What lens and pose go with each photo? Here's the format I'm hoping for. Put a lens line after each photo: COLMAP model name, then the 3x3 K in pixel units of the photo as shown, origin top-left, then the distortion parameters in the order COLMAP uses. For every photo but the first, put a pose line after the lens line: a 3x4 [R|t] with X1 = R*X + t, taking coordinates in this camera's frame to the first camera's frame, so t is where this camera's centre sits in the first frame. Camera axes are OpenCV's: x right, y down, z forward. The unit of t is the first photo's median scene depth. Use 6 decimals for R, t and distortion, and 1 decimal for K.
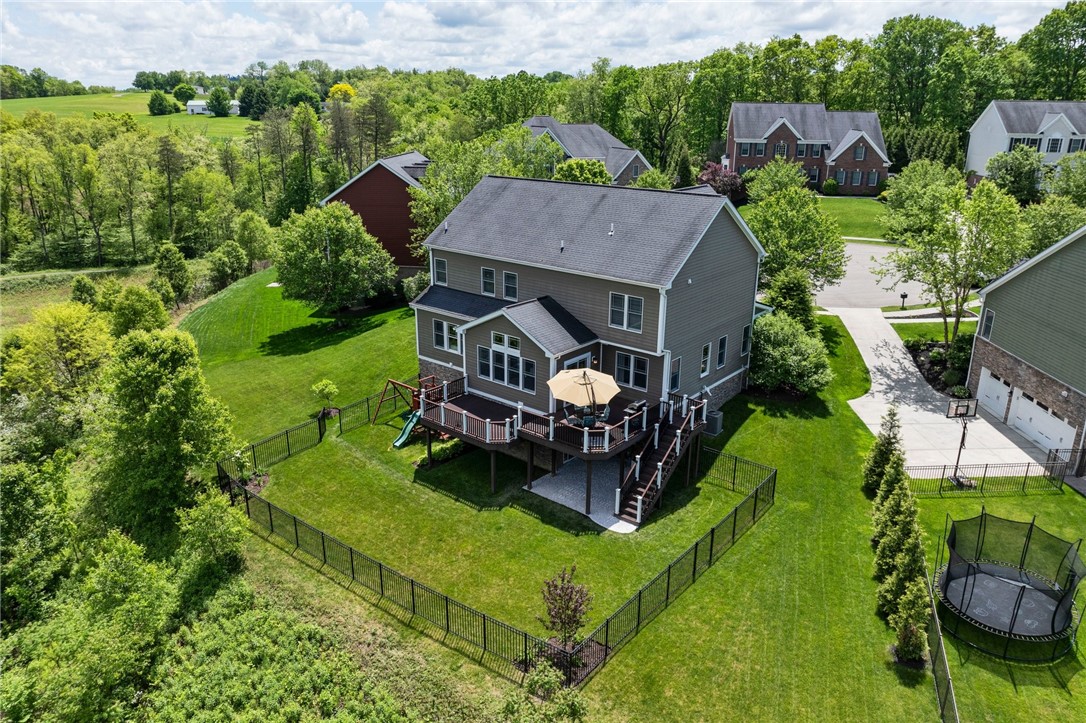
lens RADIAL K [[764.9, 0, 539.7], [0, 764.9, 346.1], [0, 0, 1]] dist [-0.040050, 0.009302]
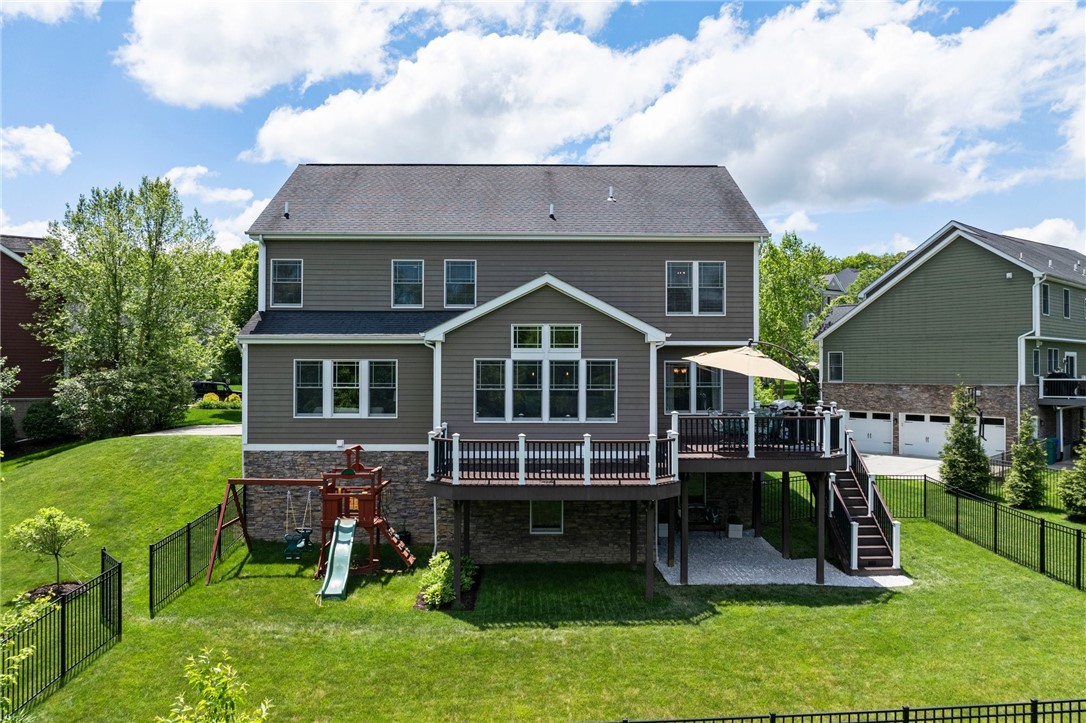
lens RADIAL K [[764.9, 0, 539.7], [0, 764.9, 346.1], [0, 0, 1]] dist [-0.040050, 0.009302]
pose [[0.752231, 0.015022, 0.658728, -0.399324], [0.203105, 0.945772, -0.253503, 0.134783], [-0.626815, 0.324483, 0.708388, 0.593760]]
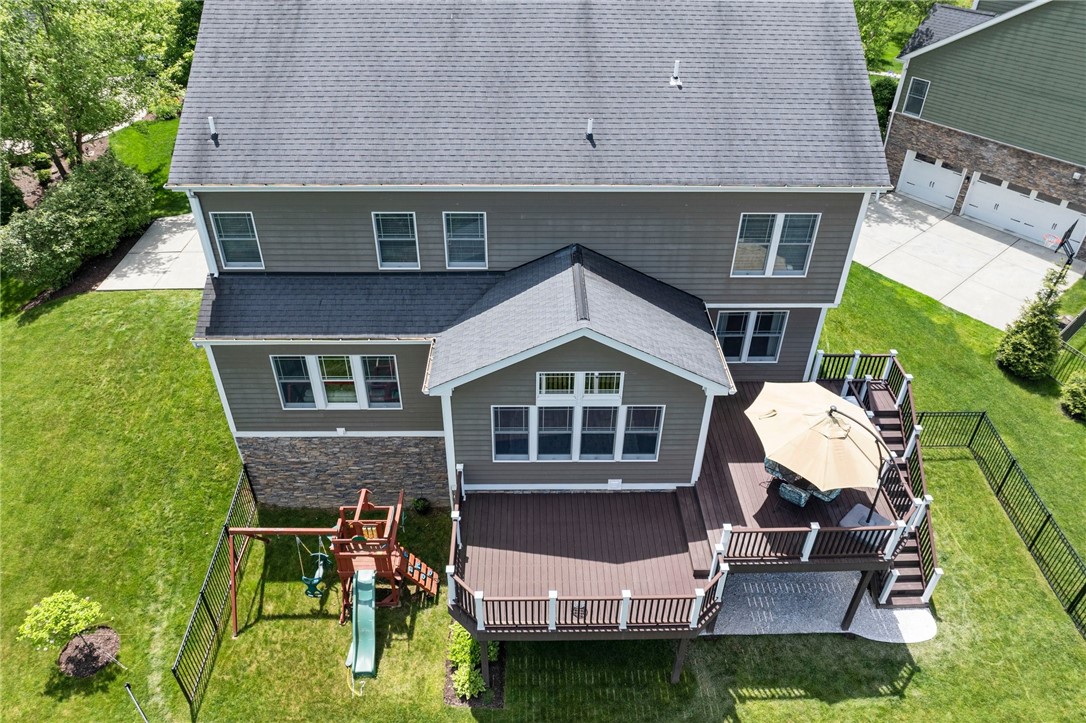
lens RADIAL K [[764.9, 0, 539.7], [0, 764.9, 346.1], [0, 0, 1]] dist [-0.040050, 0.009302]
pose [[0.755828, -0.382793, 0.531219, -0.280570], [0.194572, 0.905965, 0.375992, -0.191723], [-0.625193, -0.180824, 0.759234, 0.659669]]
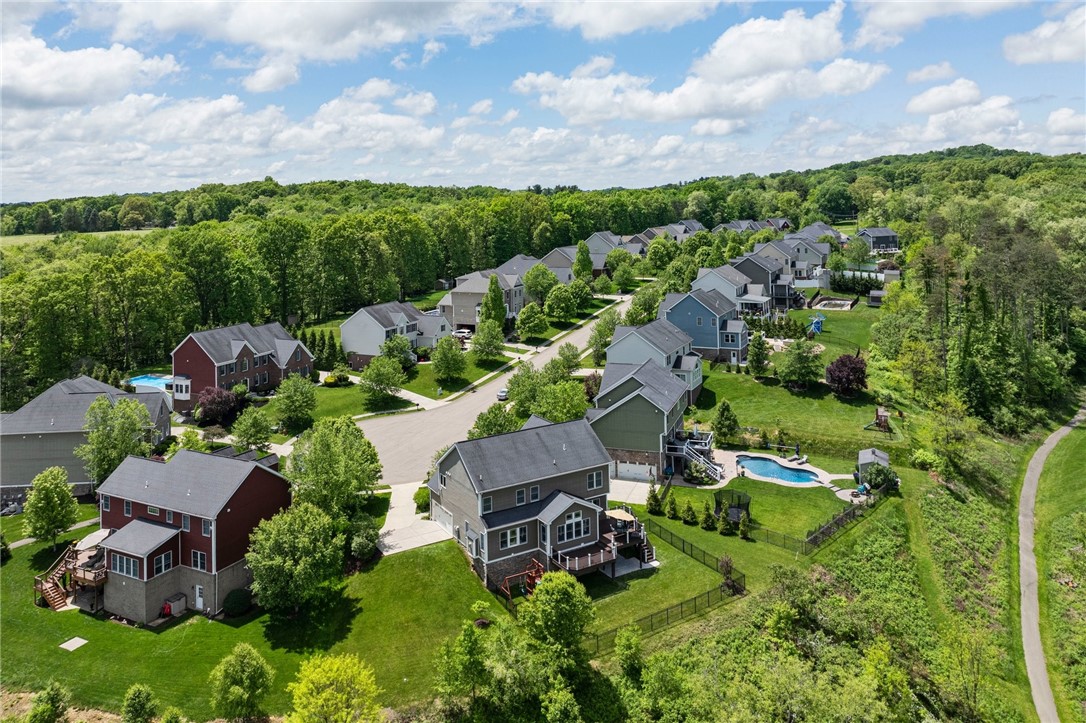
lens RADIAL K [[799.7, 0, 539.1], [0, 799.7, 194.6], [0, 0, 1]] dist [-0.003160, -0.001463]
pose [[0.334573, -0.004631, 0.942358, -2.018432], [0.313225, 0.943681, -0.106570, -0.598477], [-0.888792, 0.330825, 0.317181, 0.116798]]
